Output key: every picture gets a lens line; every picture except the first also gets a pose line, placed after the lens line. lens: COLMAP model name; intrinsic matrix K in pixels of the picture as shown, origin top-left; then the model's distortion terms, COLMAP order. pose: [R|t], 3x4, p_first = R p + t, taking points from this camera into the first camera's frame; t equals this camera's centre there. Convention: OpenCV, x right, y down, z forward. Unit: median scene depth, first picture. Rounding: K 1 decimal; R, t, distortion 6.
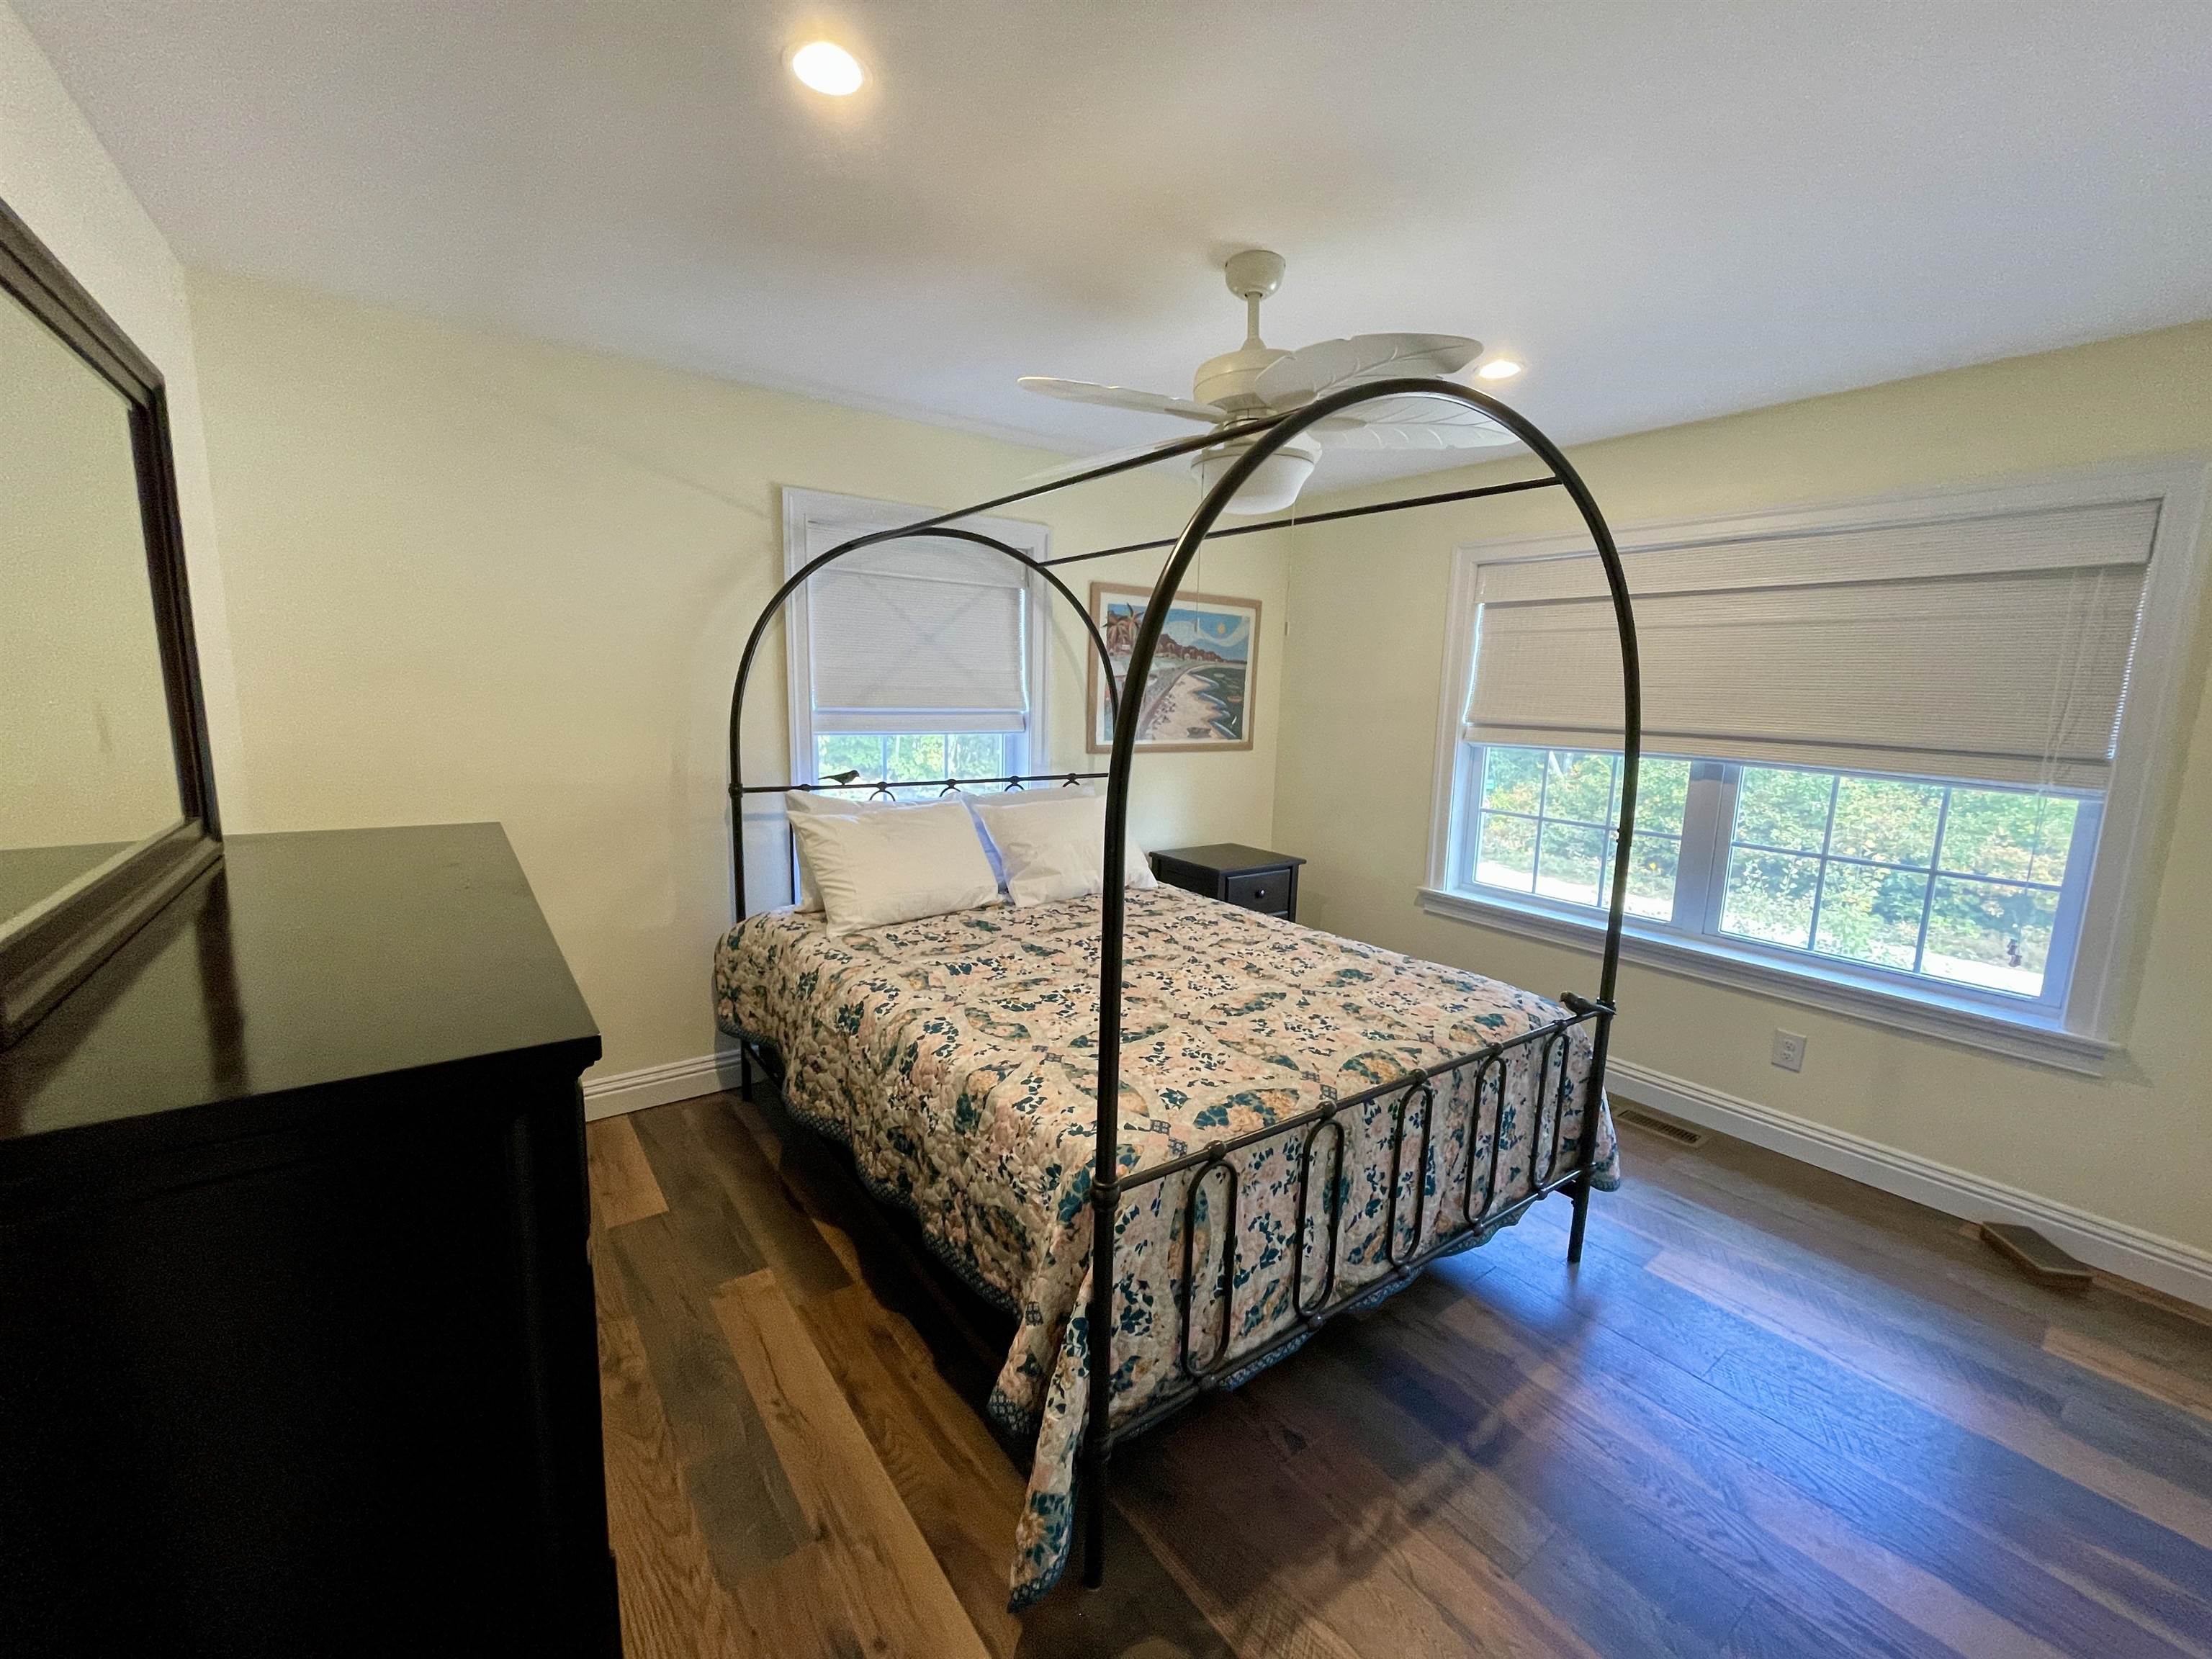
lens RADIAL K [[890.2, 0, 1100.6], [0, 890.2, 825.1], [0, 0, 1]] dist [-0.000071, -0.000279]
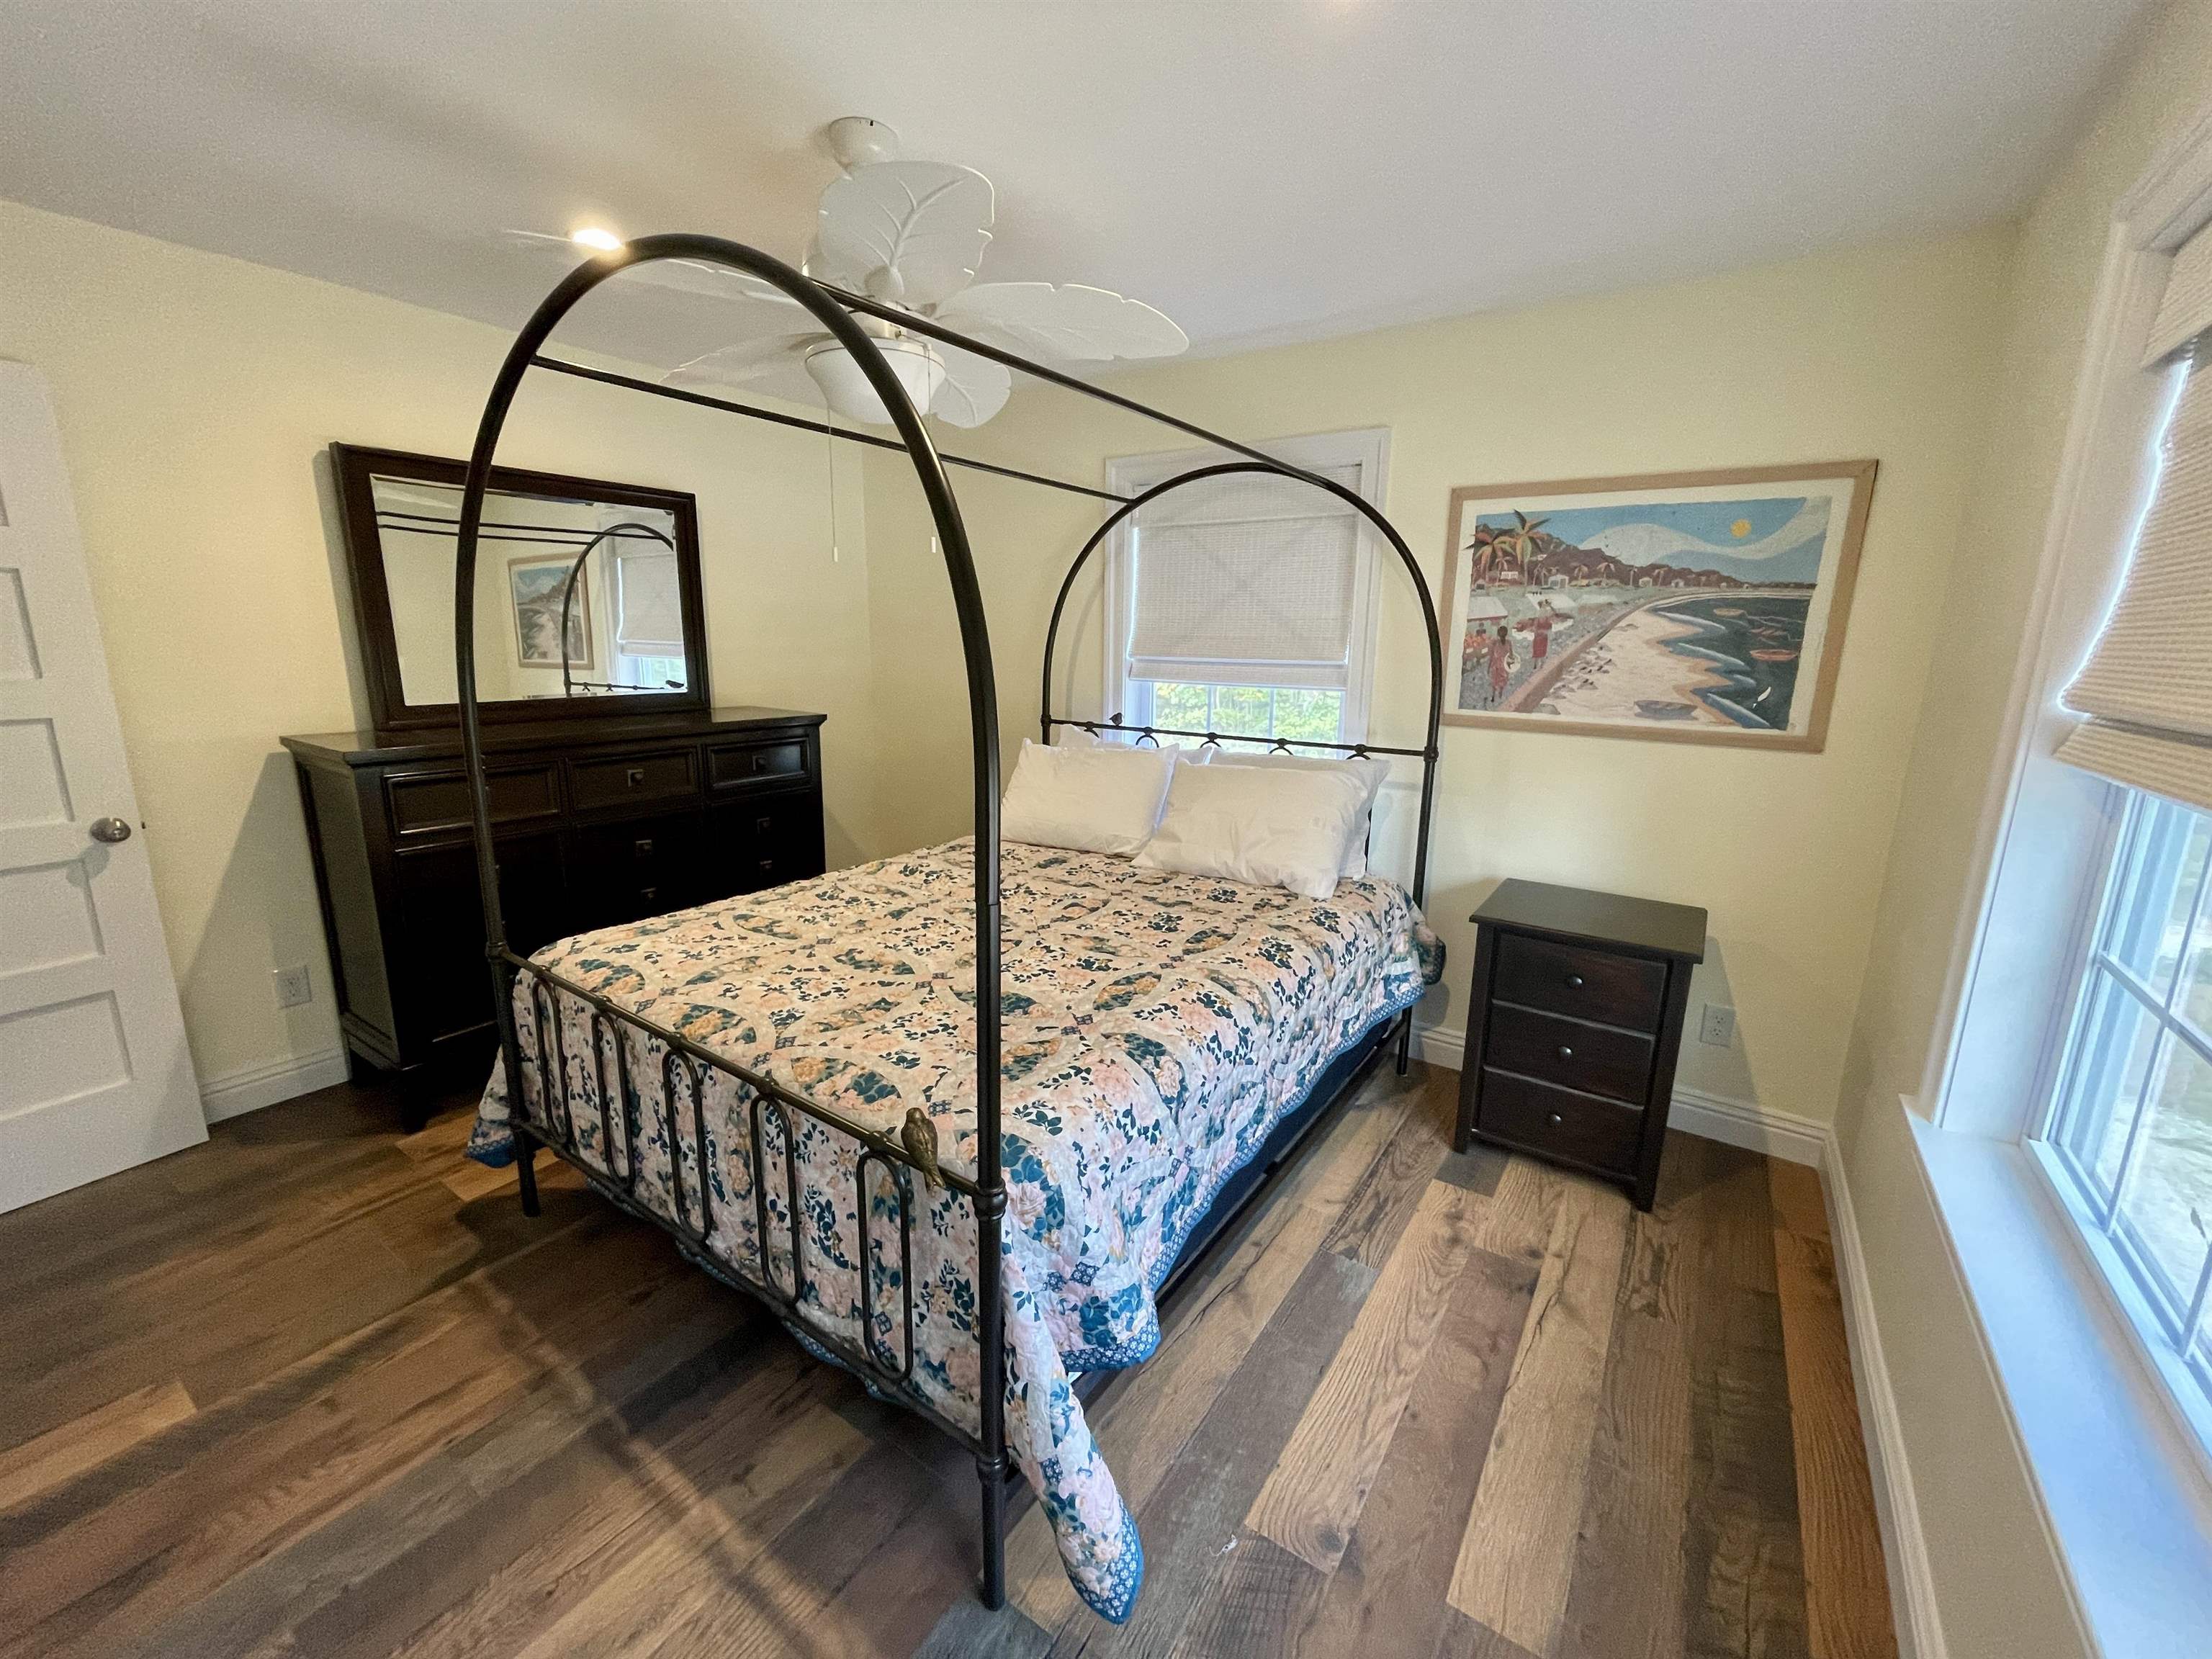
lens RADIAL K [[890.2, 0, 1100.6], [0, 890.2, 825.1], [0, 0, 1]] dist [-0.000071, -0.000279]
pose [[0.338848, 0.178505, -0.923752, 0.856680], [-0.151741, 0.979351, 0.133587, -0.079400], [0.928524, 0.094905, 0.358938, 0.691826]]
